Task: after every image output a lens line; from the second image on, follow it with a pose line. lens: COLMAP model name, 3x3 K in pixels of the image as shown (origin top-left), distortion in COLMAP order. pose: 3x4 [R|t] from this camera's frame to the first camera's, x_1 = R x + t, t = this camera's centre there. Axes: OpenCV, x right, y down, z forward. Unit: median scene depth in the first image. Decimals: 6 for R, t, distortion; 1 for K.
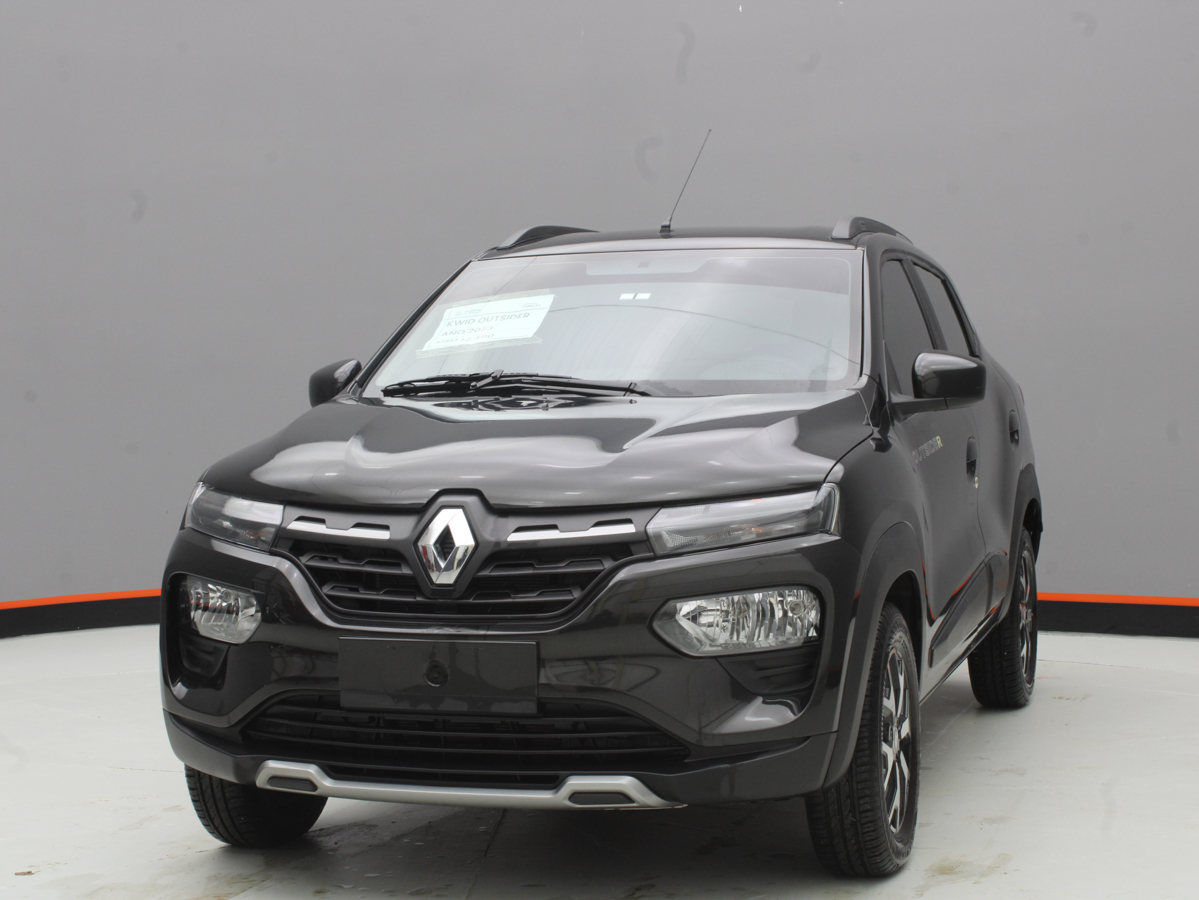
lens RADIAL K [[2296.5, 0, 599.5], [0, 2296.5, 450.0], [0, 0, 1]] dist [-0.014363, 0.046206]
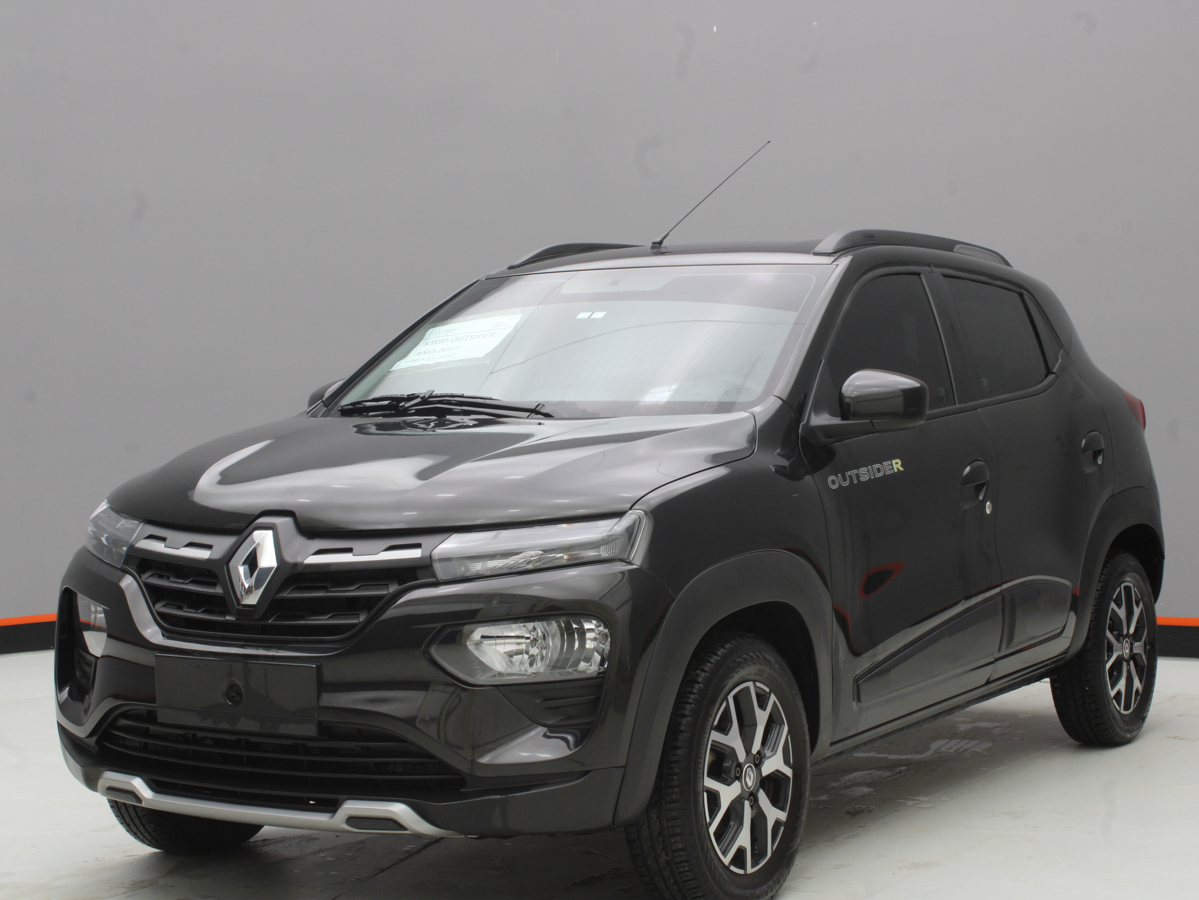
lens RADIAL K [[2296.5, 0, 599.5], [0, 2296.5, 450.0], [0, 0, 1]] dist [-0.014363, 0.046206]
pose [[0.968936, 0.007814, -0.247189, 0.328016], [-0.008463, 0.999963, -0.001564, -0.009347], [0.247168, 0.003607, 0.968966, 0.056898]]
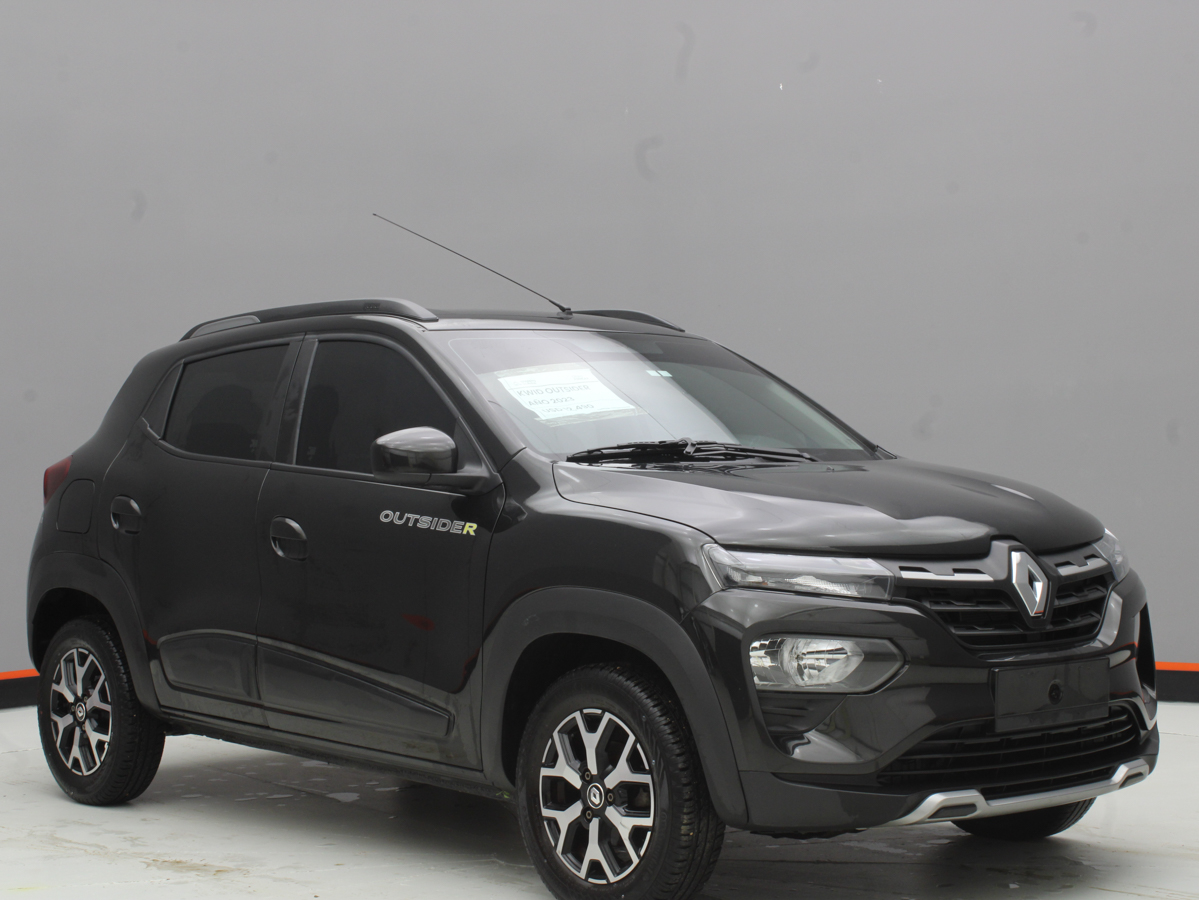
lens RADIAL K [[2276.3, 0, 599.5], [0, 2276.3, 450.0], [0, 0, 1]] dist [0.026216, 0.160263]
pose [[0.506774, 0.008214, 0.862040, -1.157692], [0.036495, 0.998854, -0.030972, 0.002327], [-0.861306, 0.047156, 0.505893, 0.597155]]
